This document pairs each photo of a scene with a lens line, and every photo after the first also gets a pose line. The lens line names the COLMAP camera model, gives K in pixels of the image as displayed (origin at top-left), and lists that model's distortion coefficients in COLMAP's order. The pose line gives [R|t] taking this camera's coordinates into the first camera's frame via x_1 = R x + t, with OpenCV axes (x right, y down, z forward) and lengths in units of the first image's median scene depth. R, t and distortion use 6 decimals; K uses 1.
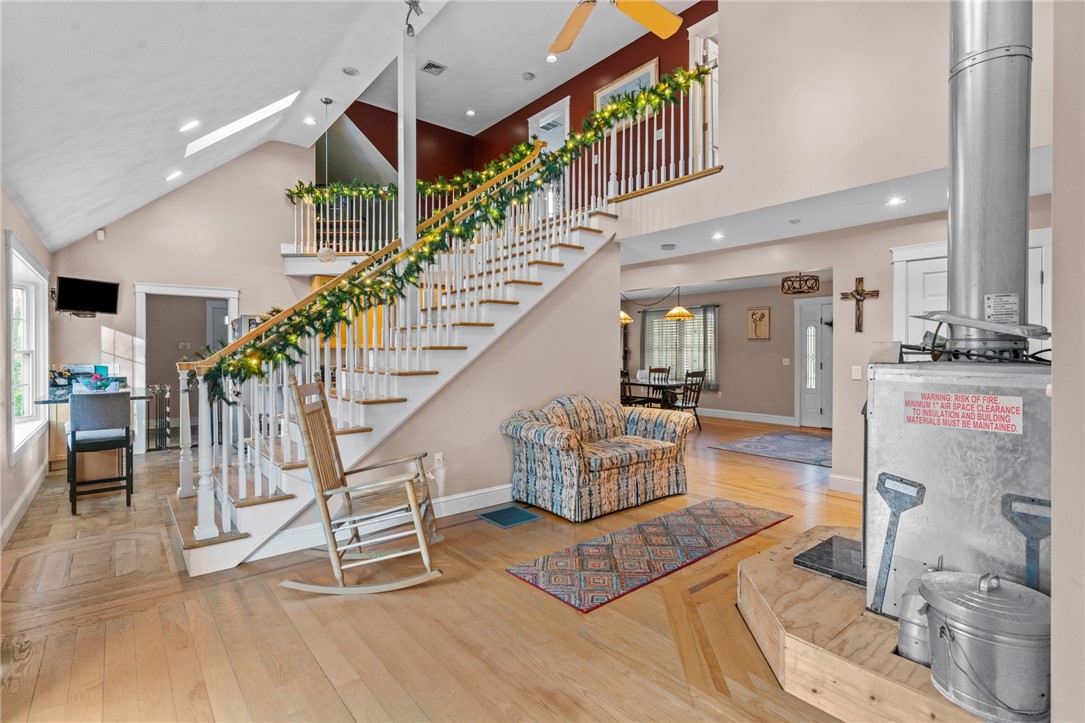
lens RADIAL K [[518.1, 0, 544.2], [0, 518.1, 360.2], [0, 0, 1]] dist [0.003806, 0.000052]
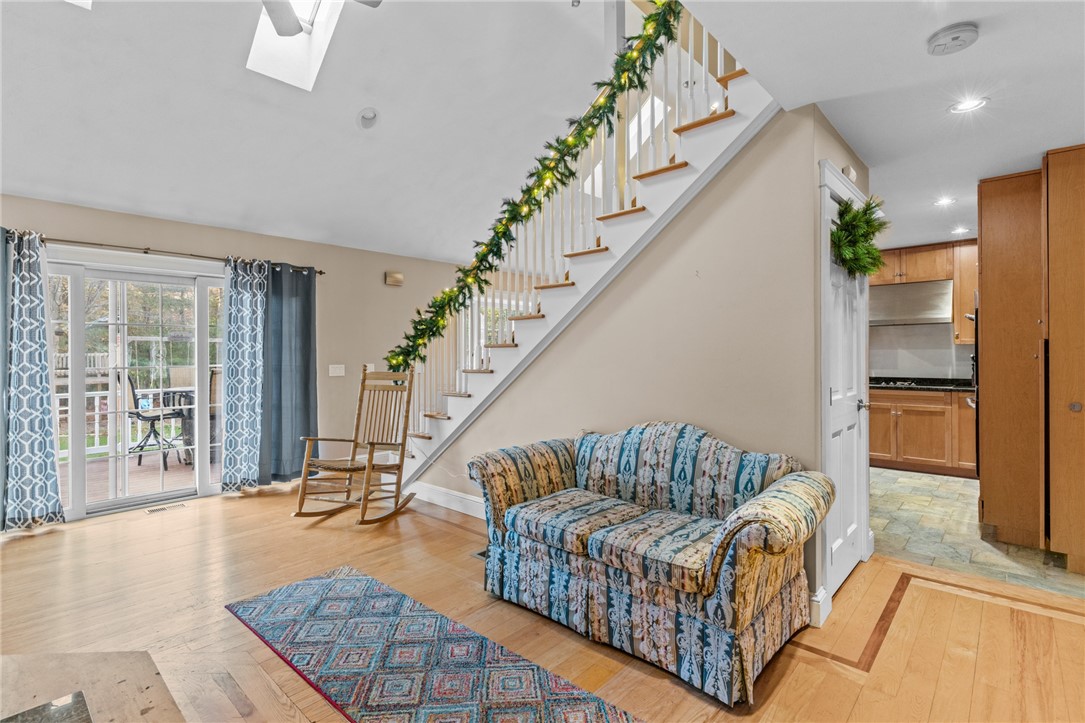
lens RADIAL K [[520.5, 0, 539.5], [0, 520.5, 344.6], [0, 0, 1]] dist [0.000336, -0.000179]
pose [[0.134136, -0.017513, -0.990808, 0.788115], [-0.014994, 0.999693, -0.019700, -0.009167], [0.990849, 0.017499, 0.133833, 0.977173]]
